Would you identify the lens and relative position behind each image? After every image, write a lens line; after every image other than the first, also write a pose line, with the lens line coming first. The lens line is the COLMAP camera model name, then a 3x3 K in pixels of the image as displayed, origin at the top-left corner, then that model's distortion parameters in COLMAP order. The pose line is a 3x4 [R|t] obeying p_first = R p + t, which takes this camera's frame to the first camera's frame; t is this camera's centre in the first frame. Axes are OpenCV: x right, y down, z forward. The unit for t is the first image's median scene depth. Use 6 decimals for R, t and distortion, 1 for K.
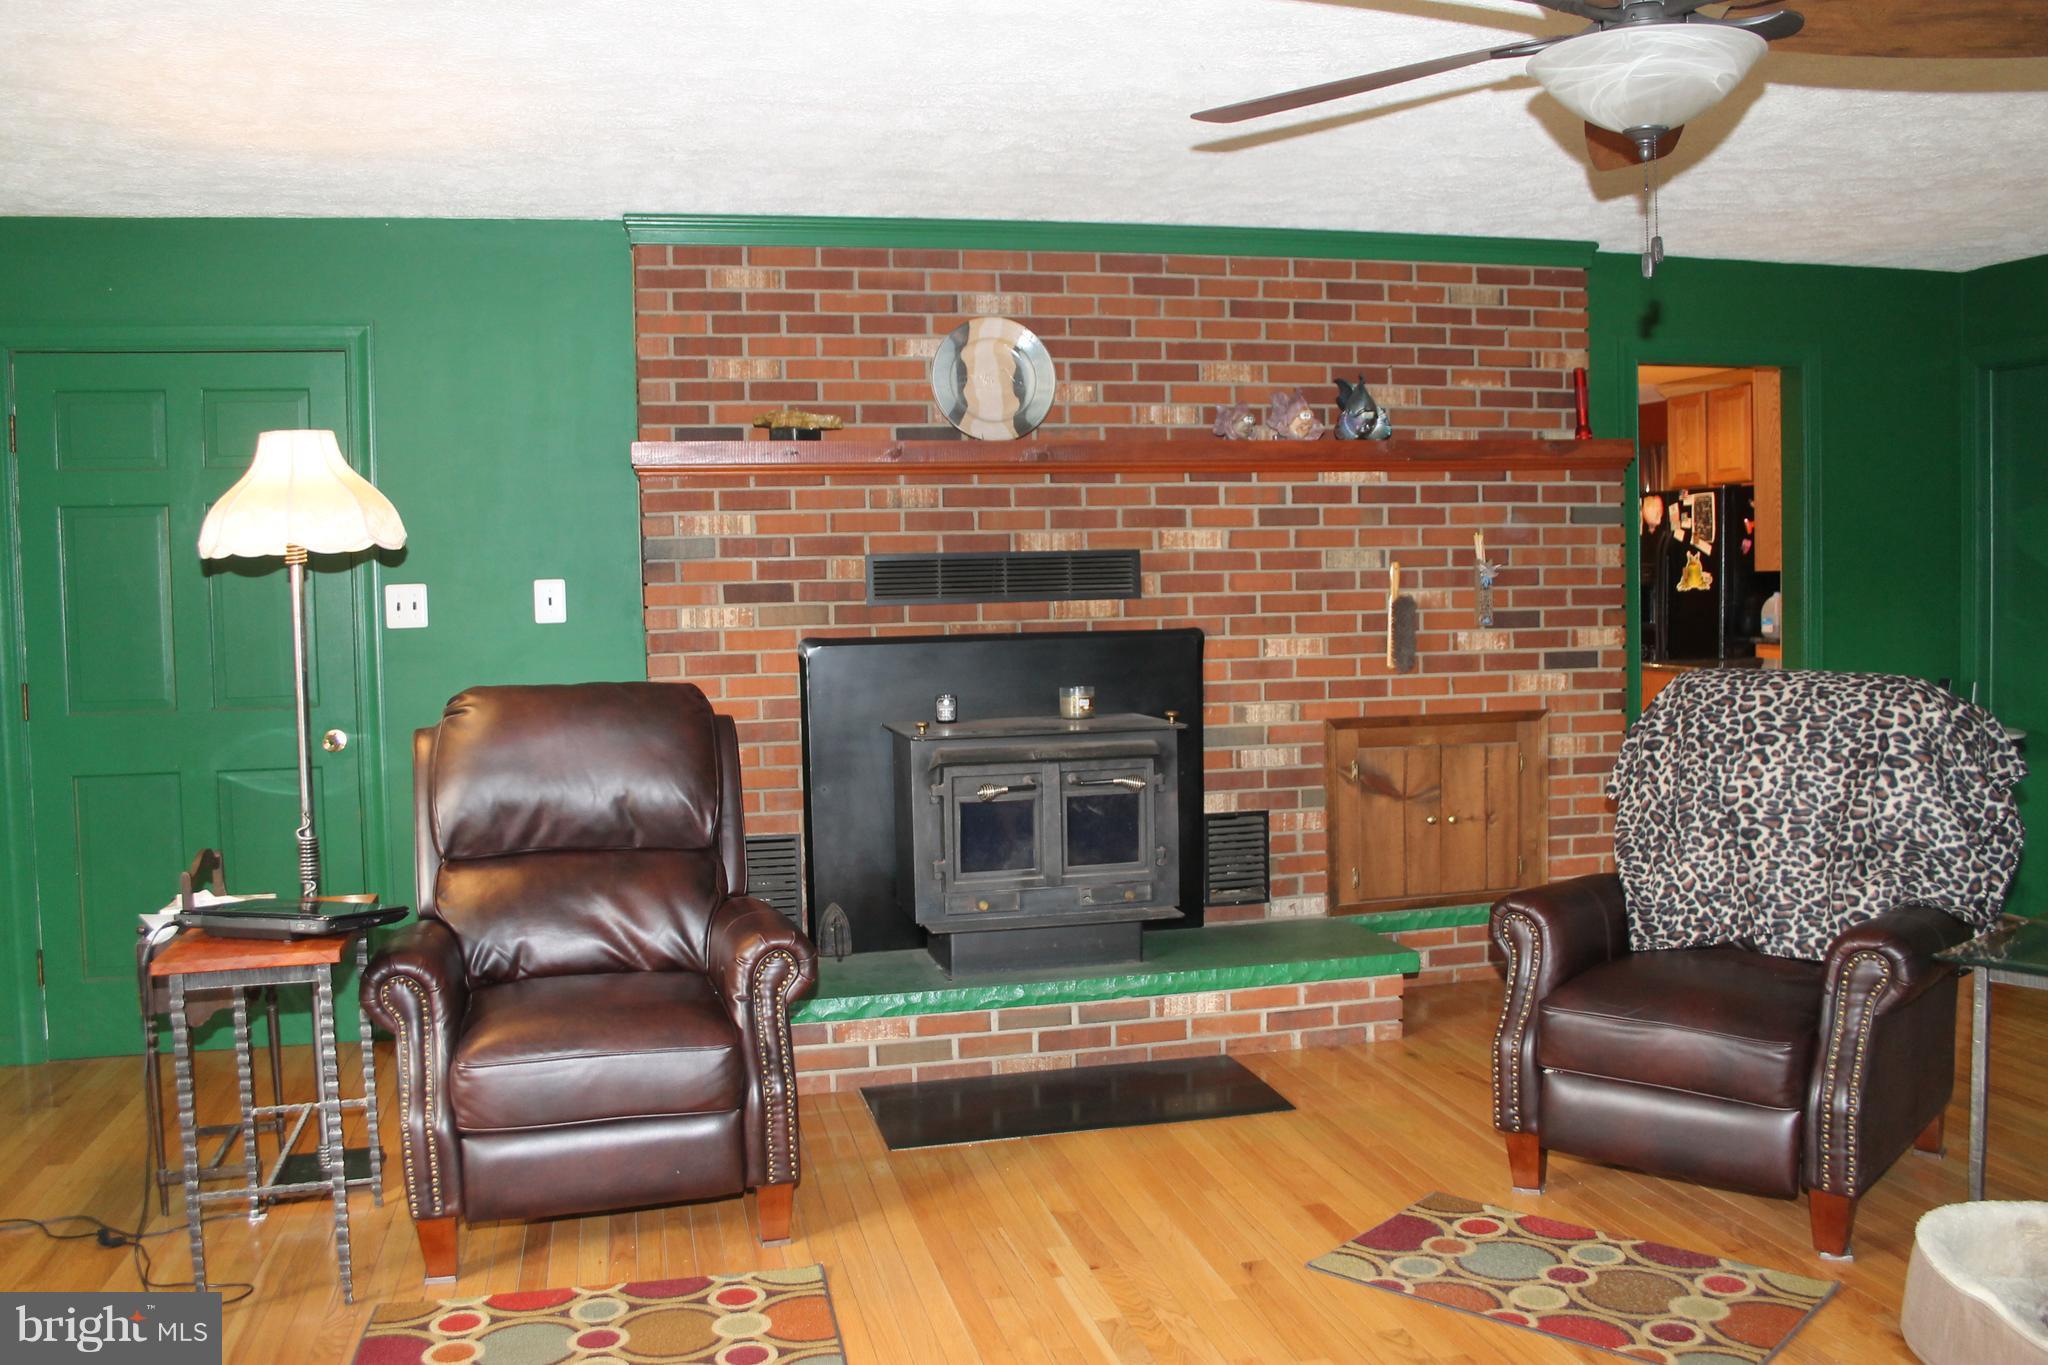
lens RADIAL K [[1717.3, 0, 1024.0], [0, 1717.3, 682.5], [0, 0, 1]] dist [-0.073657, 0.005687]
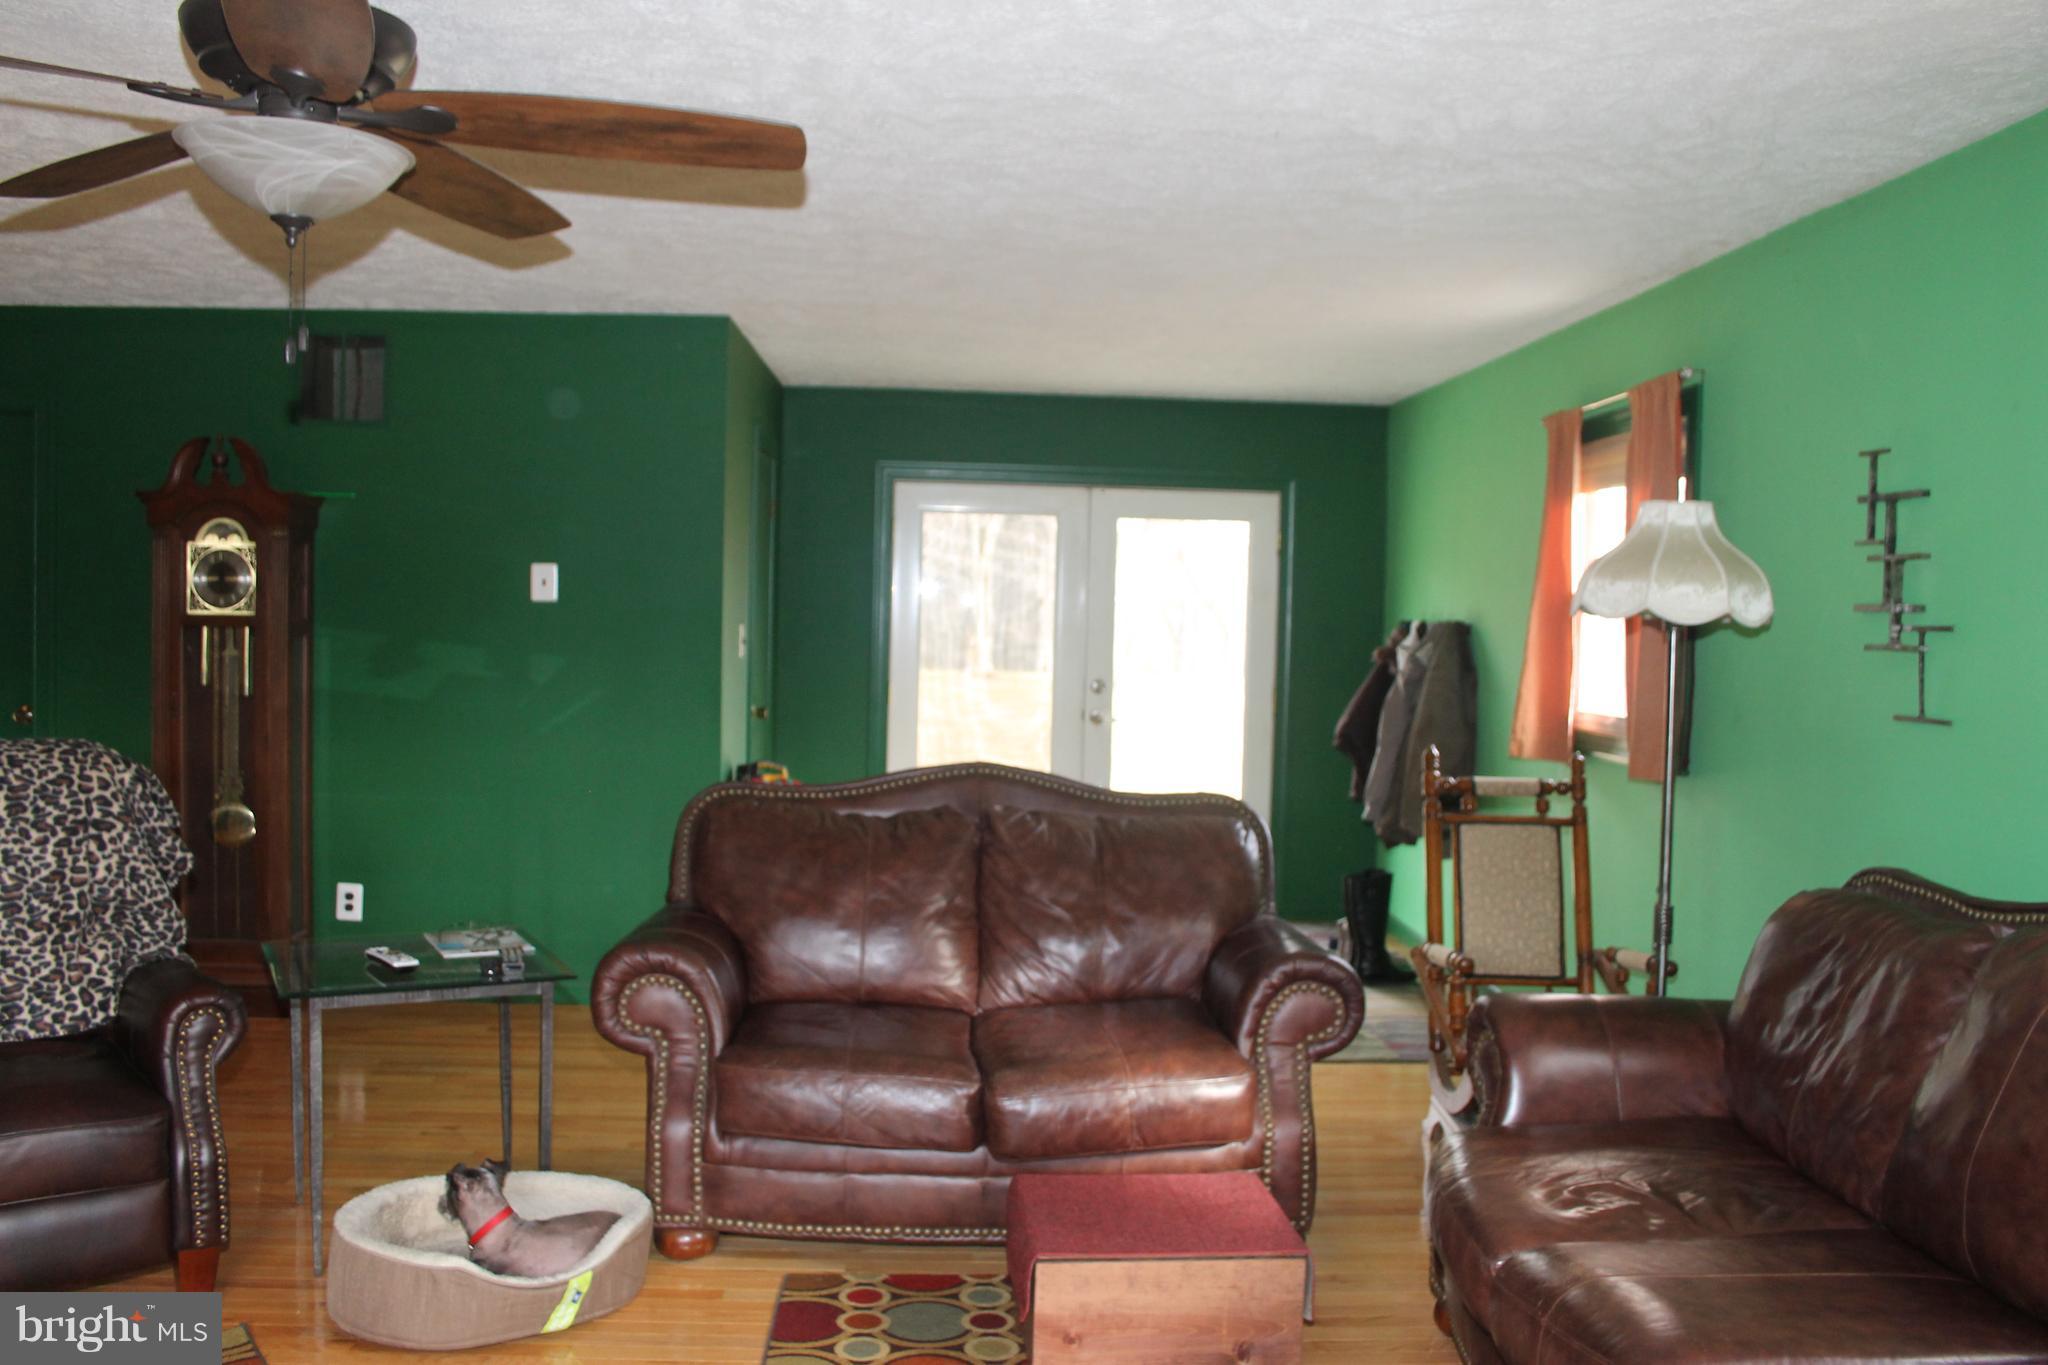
lens RADIAL K [[1717.3, 0, 1024.0], [0, 1717.3, 682.5], [0, 0, 1]] dist [-0.073657, 0.005687]
pose [[0.171527, -0.018846, 0.984999, -0.379268], [0.038604, 0.999178, 0.012395, -0.029481], [-0.984423, 0.035899, 0.172114, 0.278206]]
